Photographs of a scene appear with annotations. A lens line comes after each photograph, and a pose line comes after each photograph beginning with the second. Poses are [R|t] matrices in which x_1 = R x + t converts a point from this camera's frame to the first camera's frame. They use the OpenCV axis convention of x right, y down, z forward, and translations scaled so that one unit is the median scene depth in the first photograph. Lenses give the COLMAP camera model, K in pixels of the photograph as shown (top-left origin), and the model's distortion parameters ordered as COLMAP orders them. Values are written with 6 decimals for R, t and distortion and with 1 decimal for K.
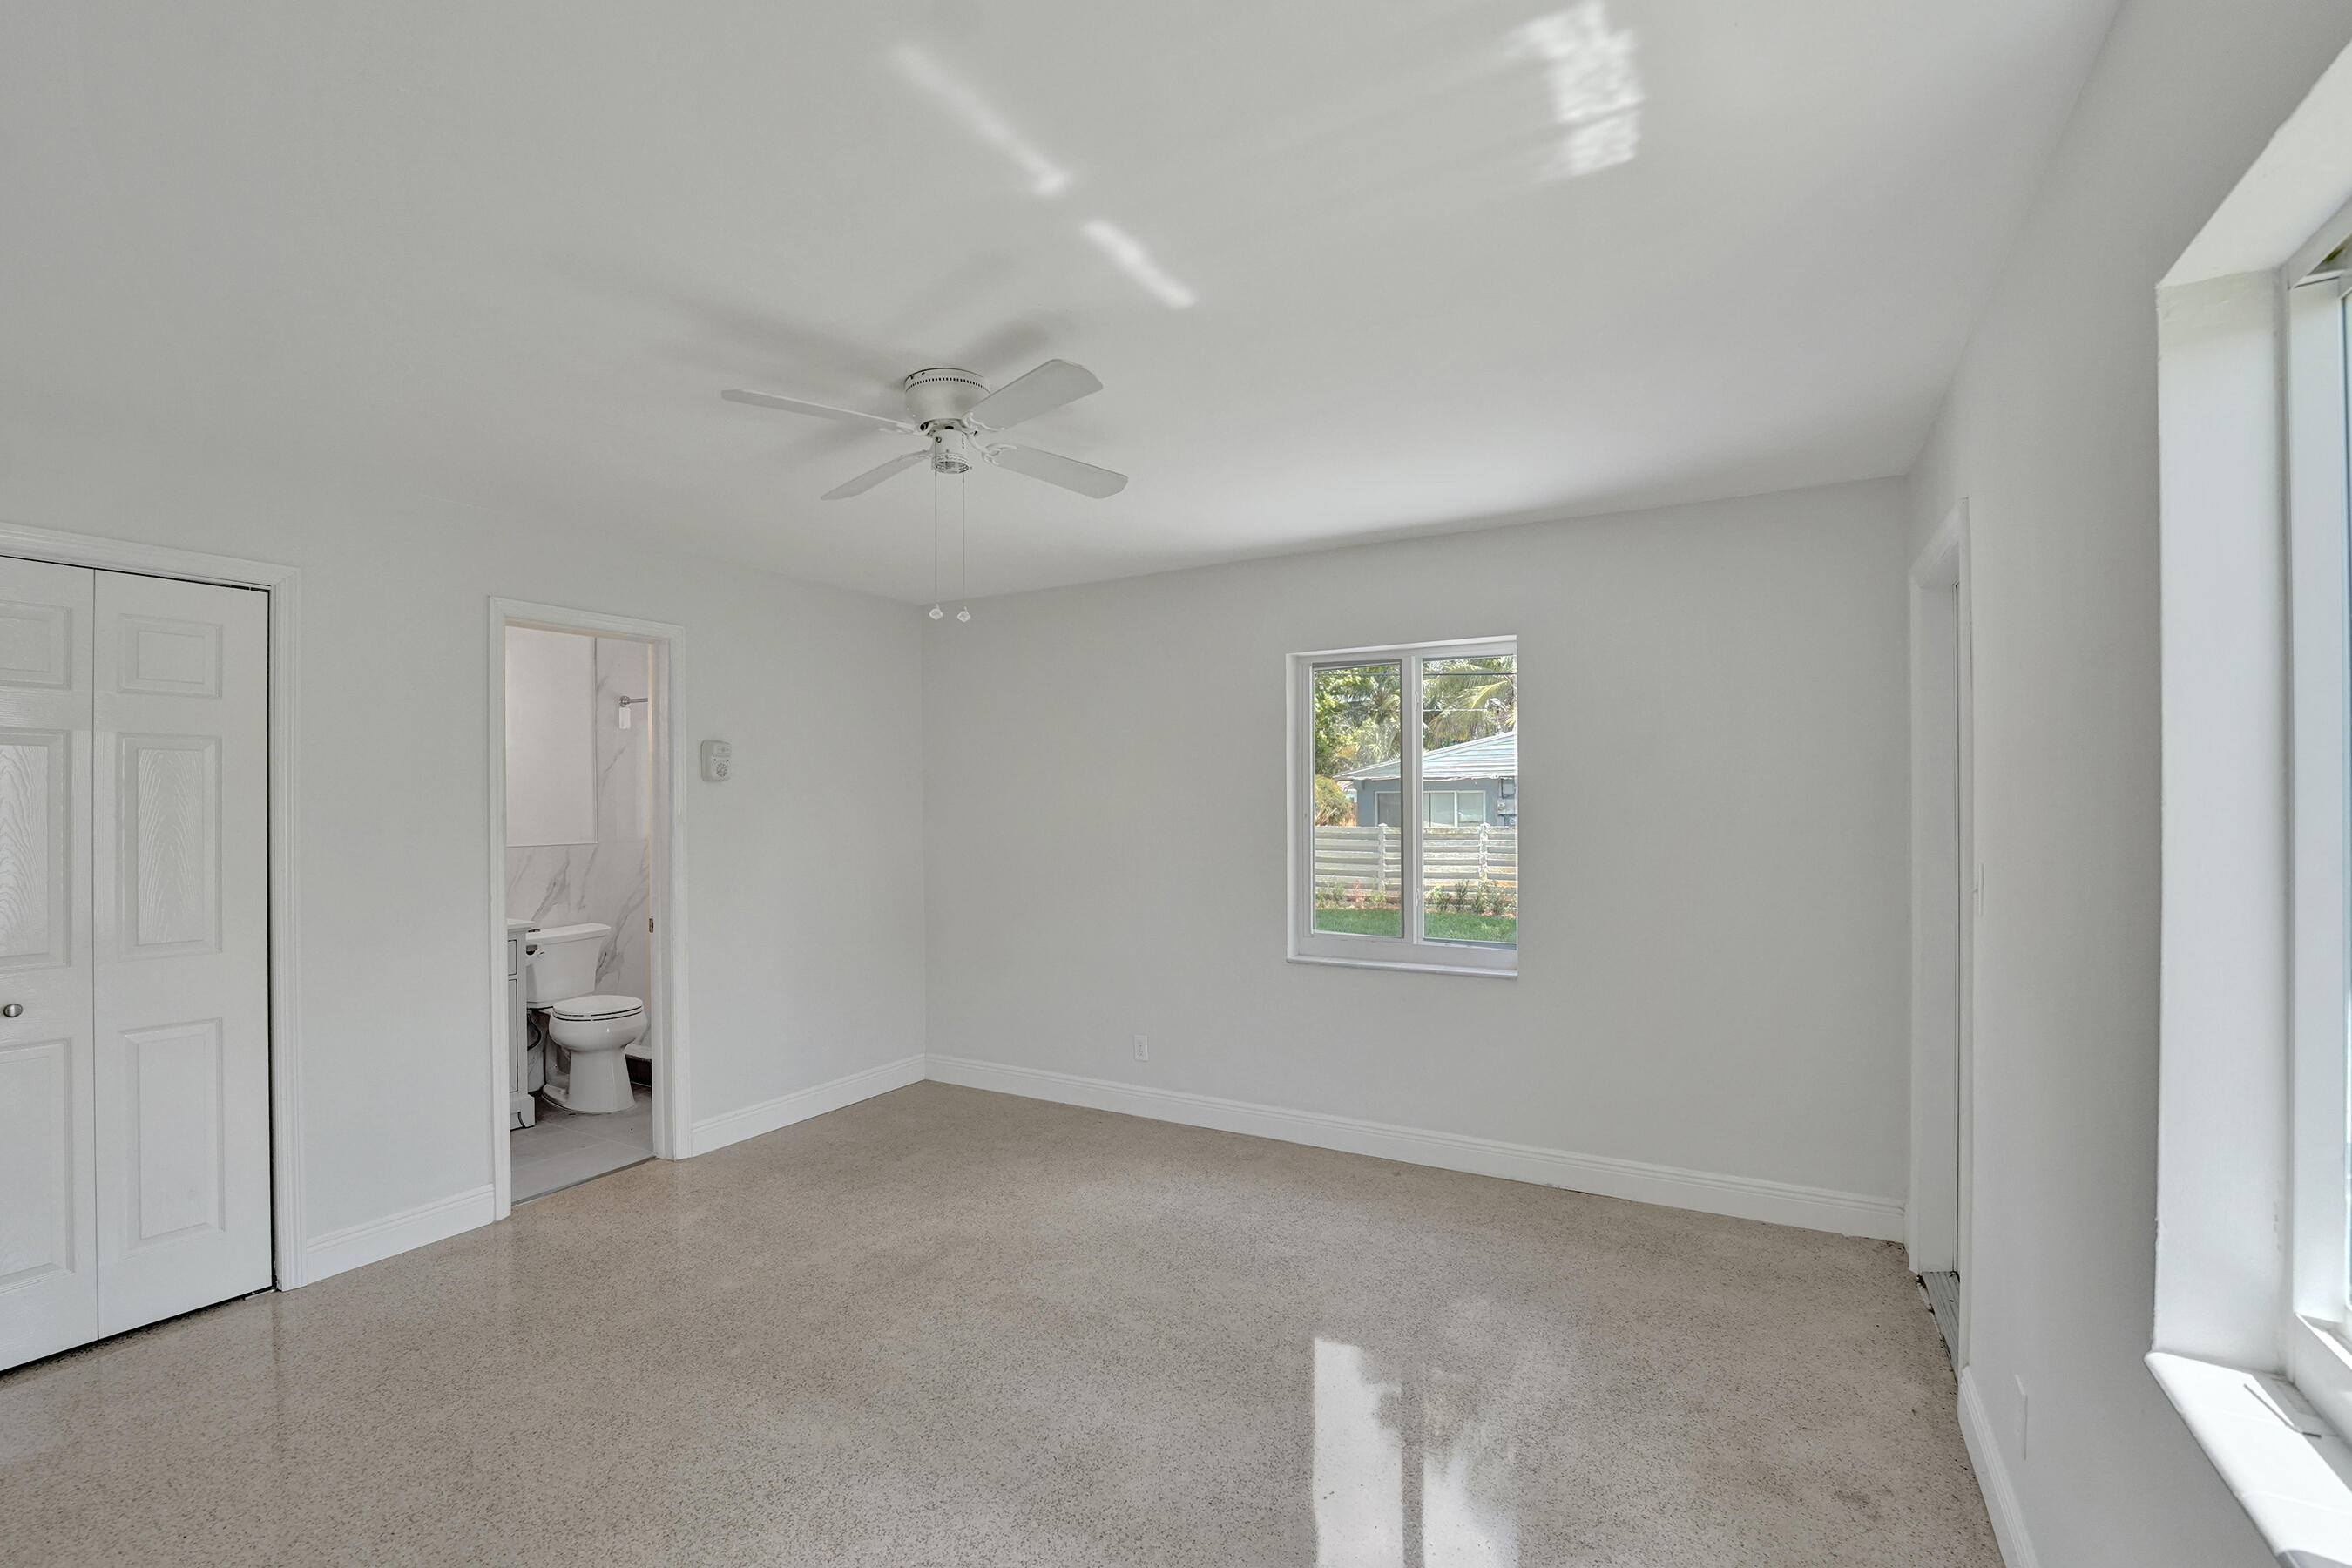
lens RADIAL K [[1039.6, 0, 1149.5], [0, 1039.6, 775.0], [0, 0, 1]] dist [-0.023773, 0.000303]
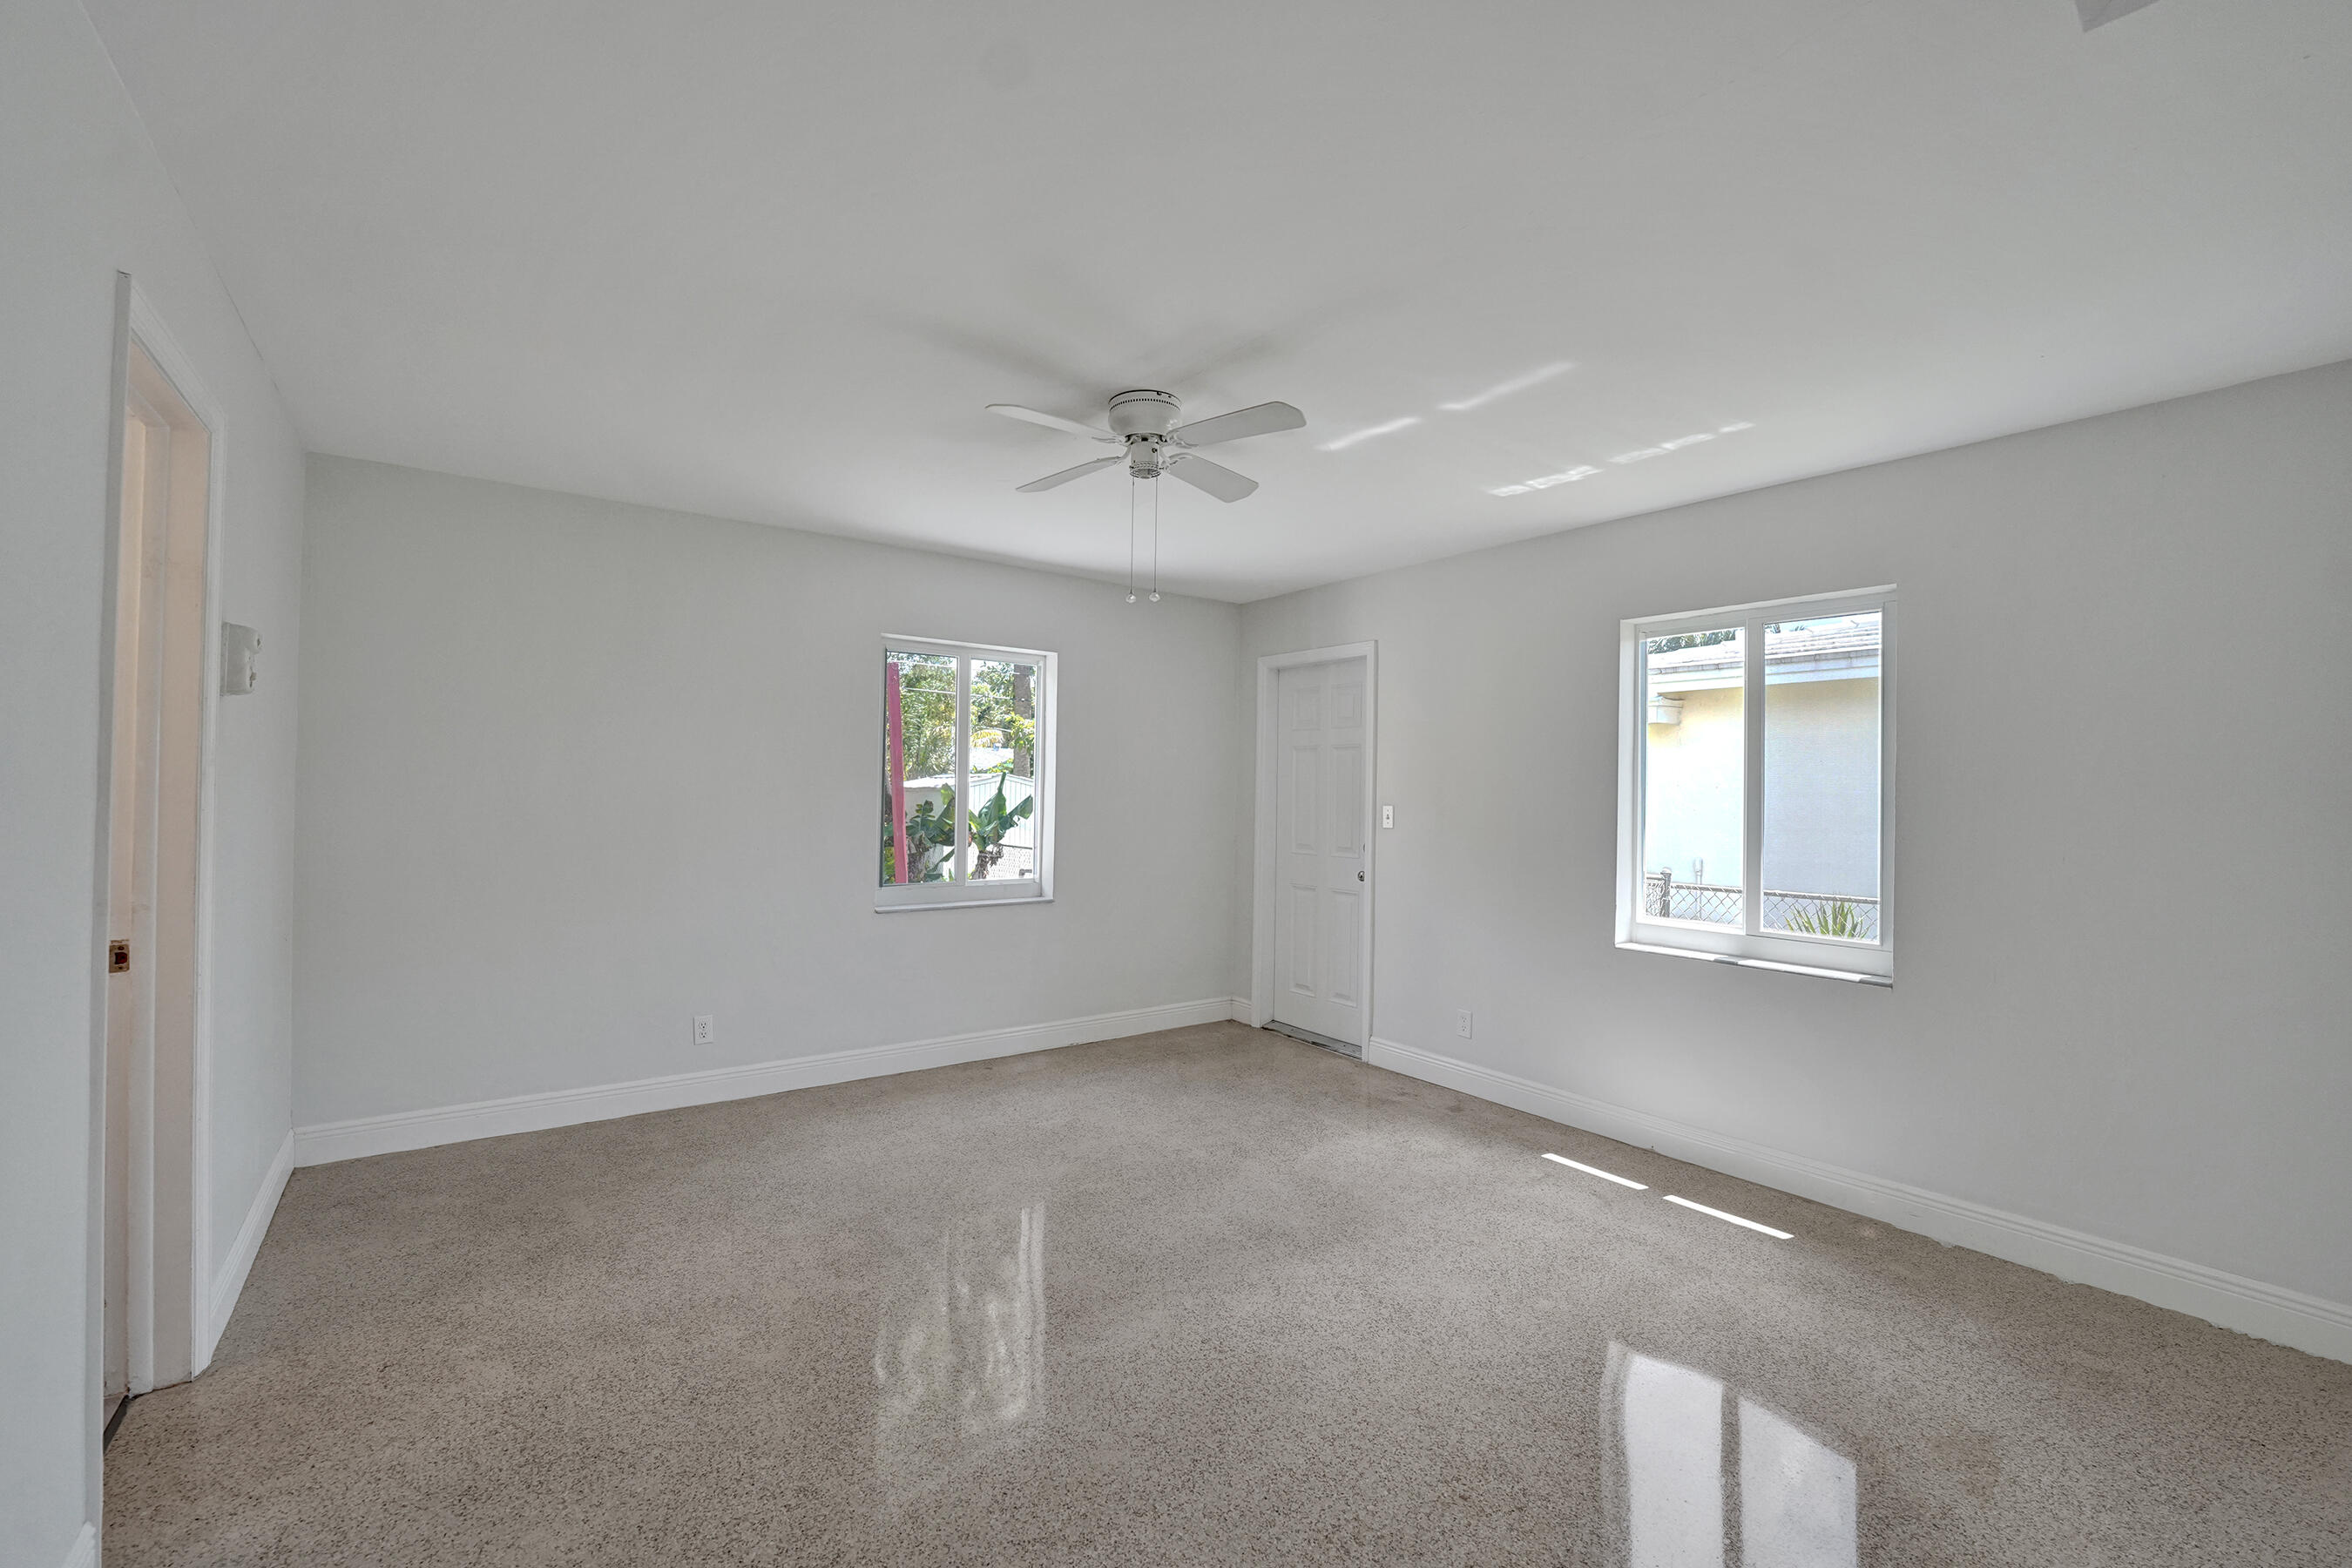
lens RADIAL K [[982.3, 0, 1170.7], [0, 982.3, 752.1], [0, 0, 1]] dist [-0.024884, 0.002910]
pose [[0.384635, 0.051237, 0.921646, -0.956133], [-0.043670, 0.998350, -0.037276, 0.048341], [-0.922035, -0.025911, 0.386238, 0.429246]]
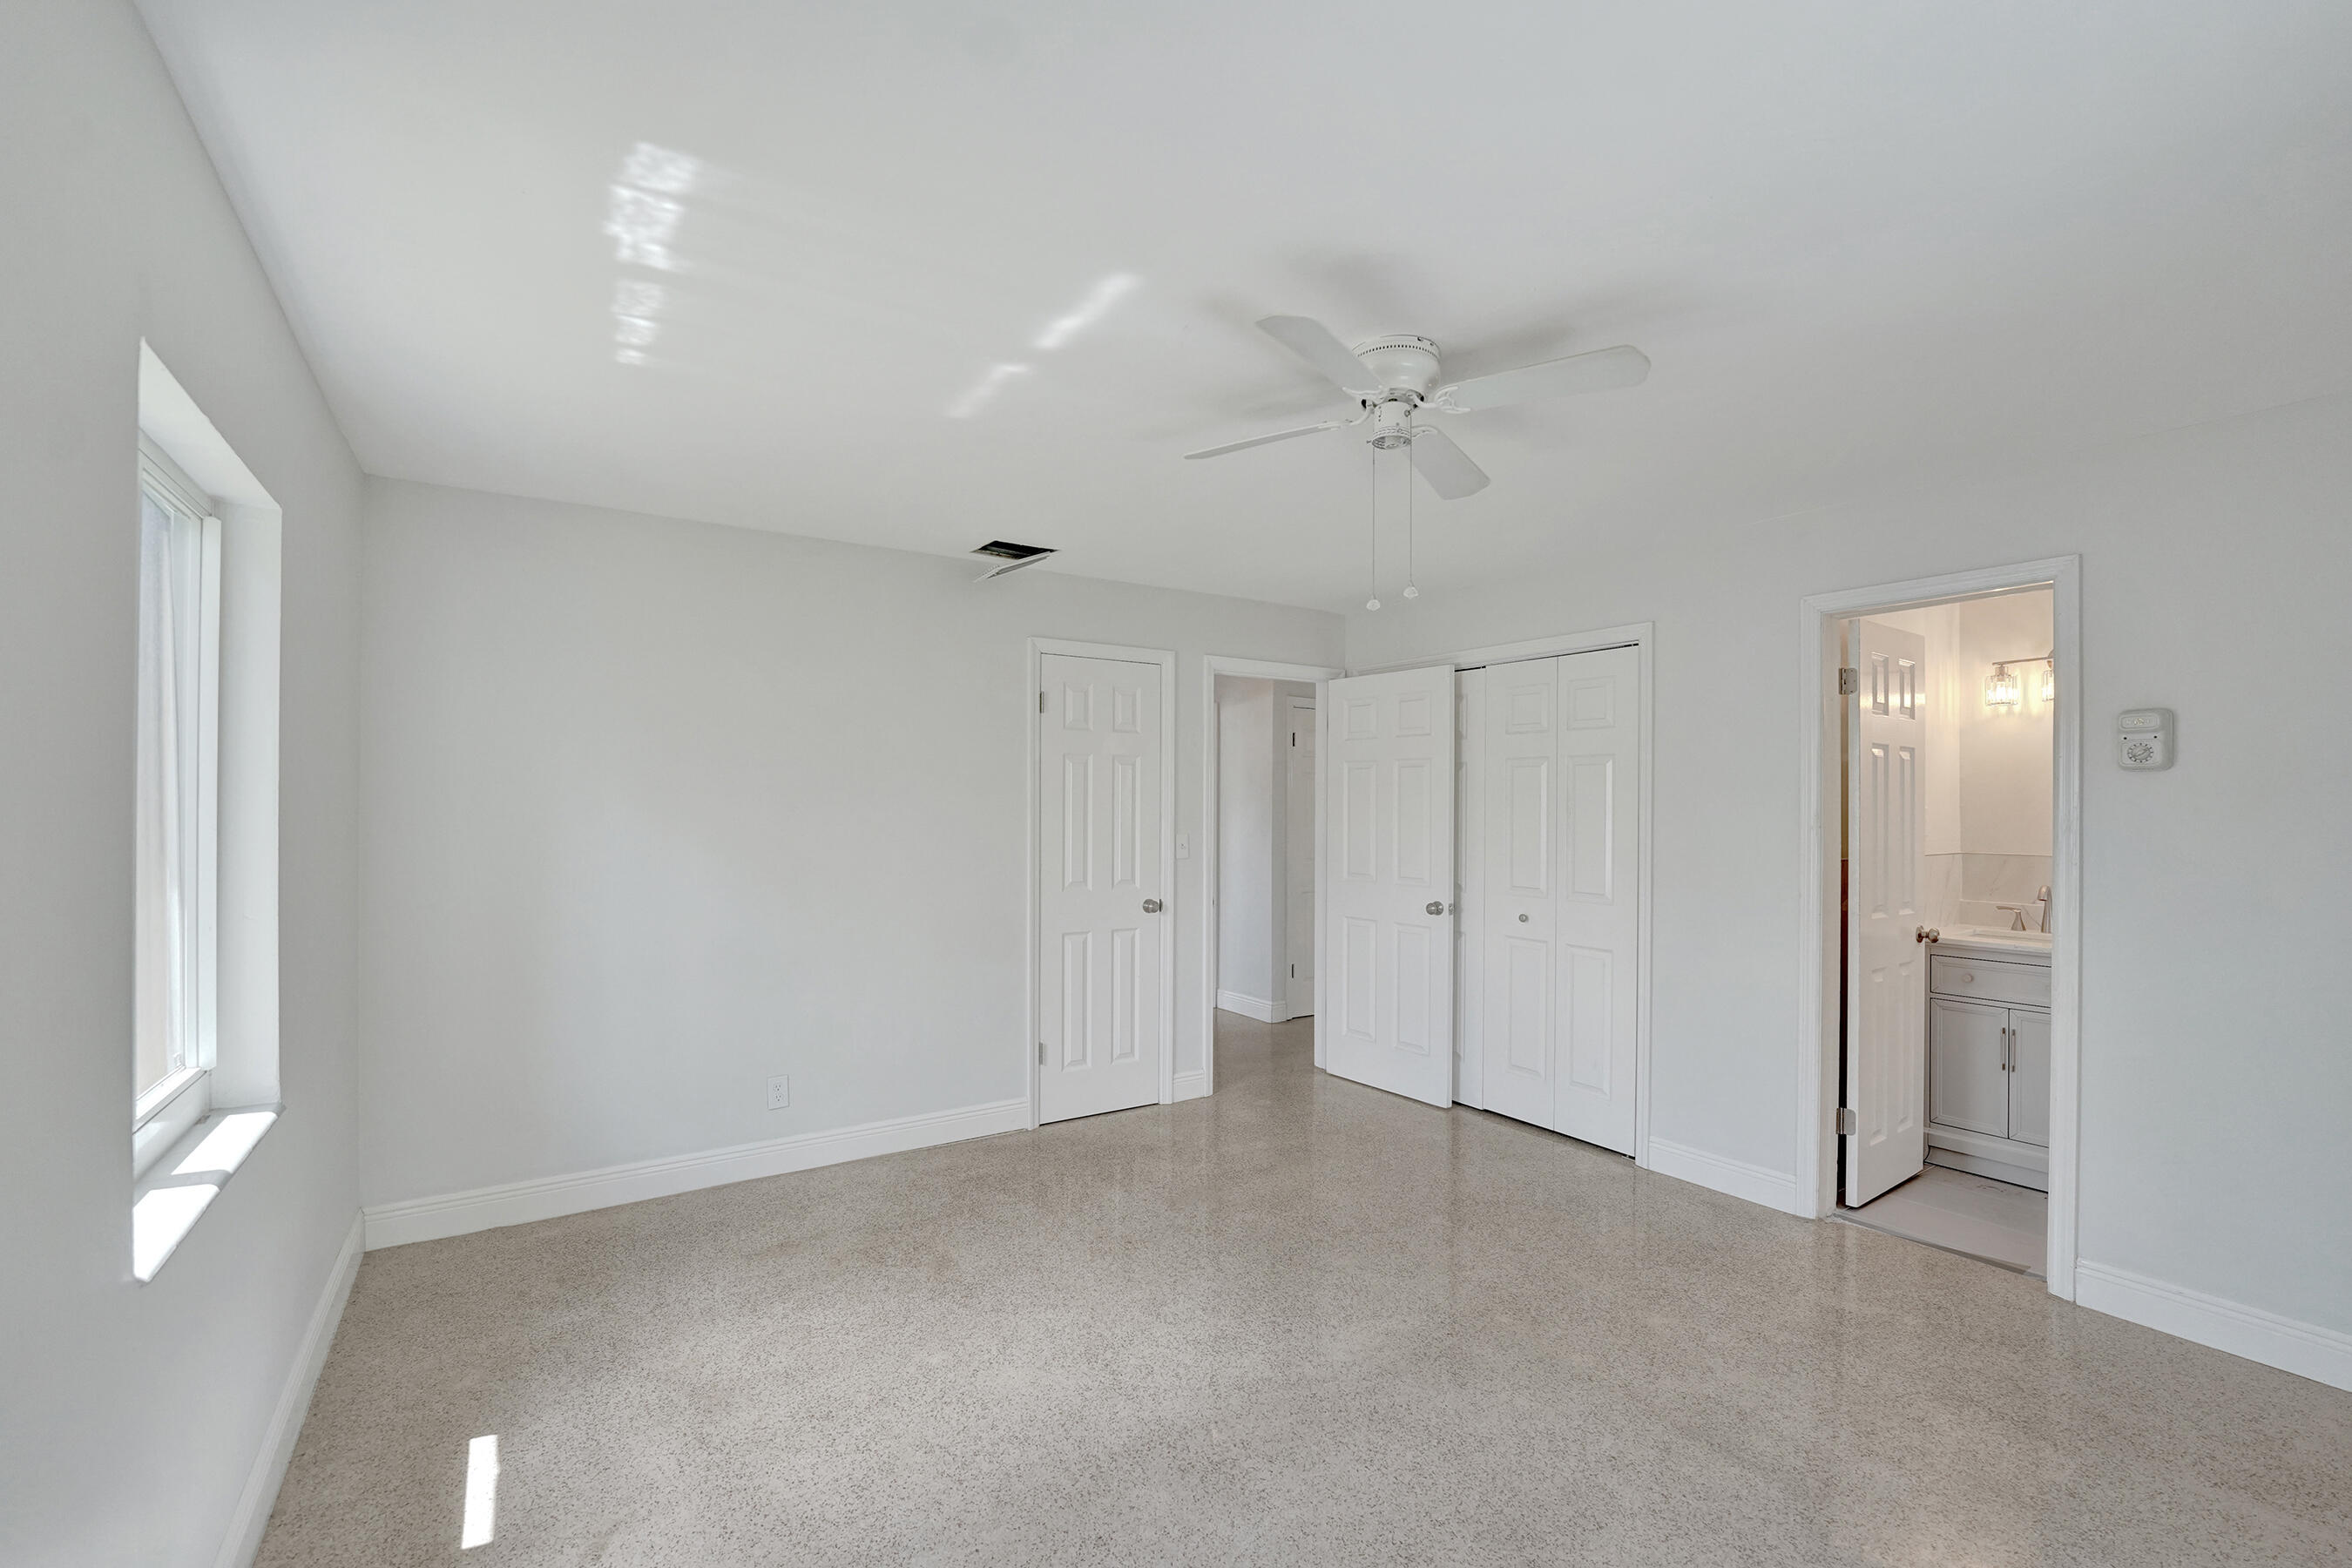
lens RADIAL K [[982.3, 0, 1159.4], [0, 982.3, 775.2], [0, 0, 1]] dist [-0.024884, 0.002910]
pose [[-0.441334, -0.024170, -0.897017, 0.558500], [0.018925, 0.999164, -0.036233, 0.027247], [0.897143, -0.032967, -0.440508, 0.960252]]
